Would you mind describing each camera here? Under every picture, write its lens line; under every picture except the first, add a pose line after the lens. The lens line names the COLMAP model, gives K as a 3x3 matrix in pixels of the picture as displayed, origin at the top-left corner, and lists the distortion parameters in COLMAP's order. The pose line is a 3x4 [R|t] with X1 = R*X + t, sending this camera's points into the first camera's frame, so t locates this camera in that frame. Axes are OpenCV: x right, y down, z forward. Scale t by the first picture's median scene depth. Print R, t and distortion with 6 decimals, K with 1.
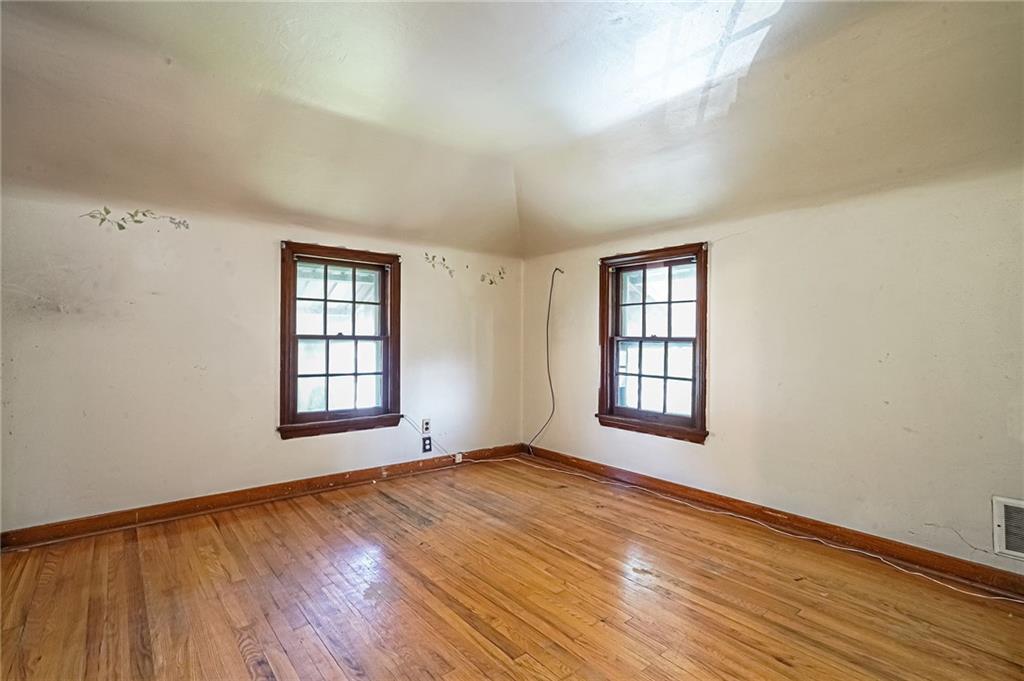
lens RADIAL K [[435.3, 0, 512.0], [0, 435.3, 340.5], [0, 0, 1]] dist [0.001456, 0.000119]
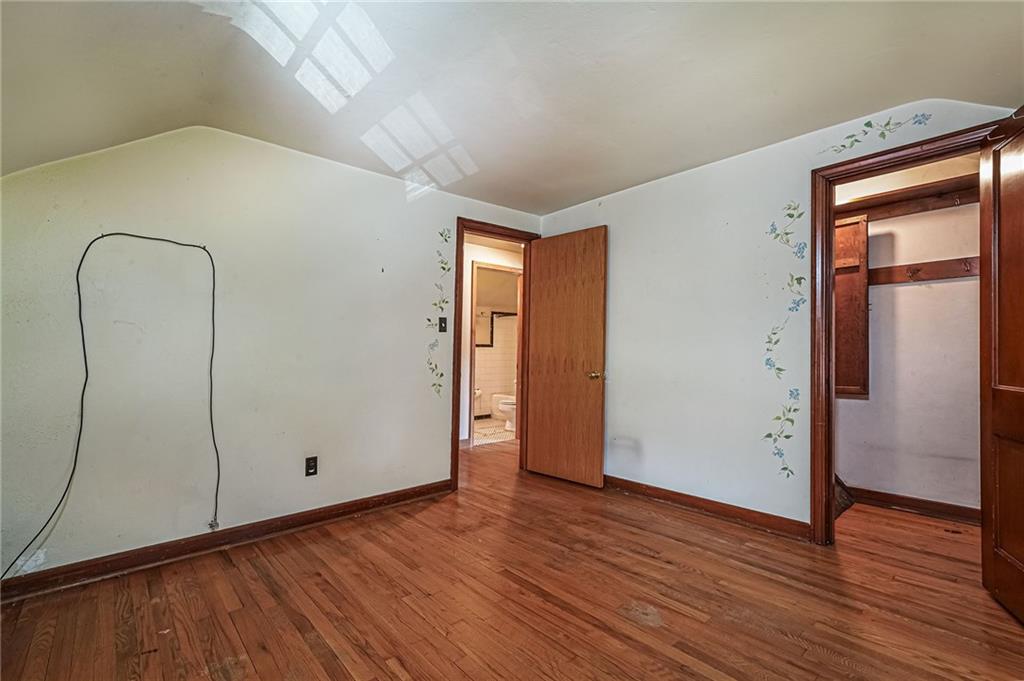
lens RADIAL K [[435.3, 0, 512.0], [0, 435.3, 340.5], [0, 0, 1]] dist [0.001456, 0.000119]
pose [[-0.999457, -0.013676, -0.029977, 0.030704], [-0.012970, 0.999637, -0.023630, -0.008962], [0.030289, -0.023228, -0.999271, 2.067510]]
